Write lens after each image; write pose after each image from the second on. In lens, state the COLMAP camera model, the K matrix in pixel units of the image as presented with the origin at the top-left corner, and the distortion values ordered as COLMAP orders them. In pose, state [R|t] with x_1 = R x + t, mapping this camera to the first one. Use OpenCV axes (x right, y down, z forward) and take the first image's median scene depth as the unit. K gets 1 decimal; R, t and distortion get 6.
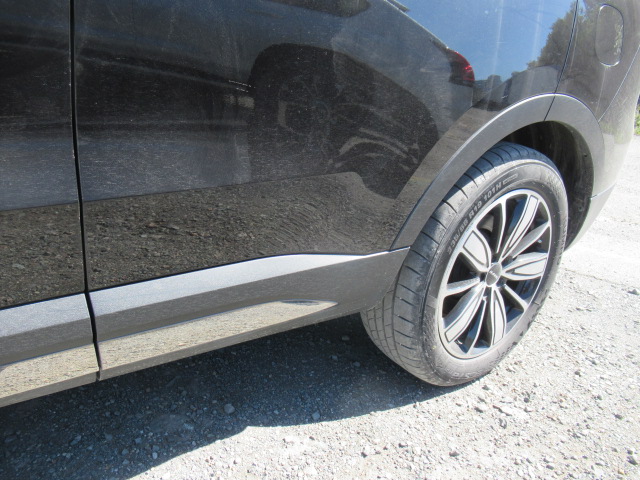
lens RADIAL K [[479.0, 0, 322.2], [0, 479.0, 236.9], [0, 0, 1]] dist [-0.003282, 0.001982]
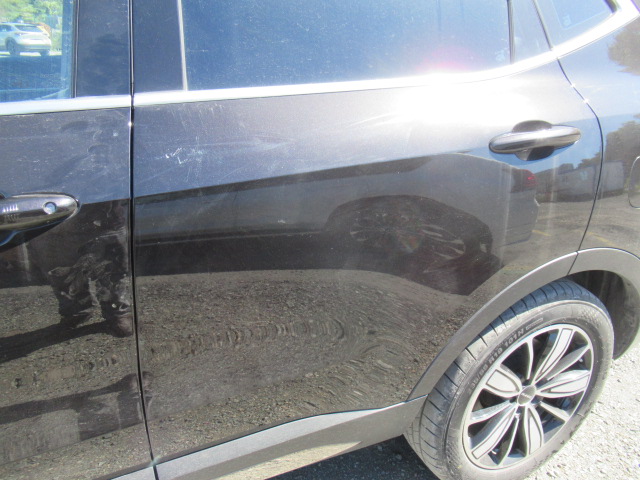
lens RADIAL K [[479.0, 0, 316.1], [0, 479.0, 241.0], [0, 0, 1]] dist [-0.003282, 0.001982]
pose [[0.975258, 0.015404, -0.220530, 0.130847], [-0.007287, 0.999267, 0.037576, -0.296909], [0.220947, -0.035039, 0.974656, -0.122893]]
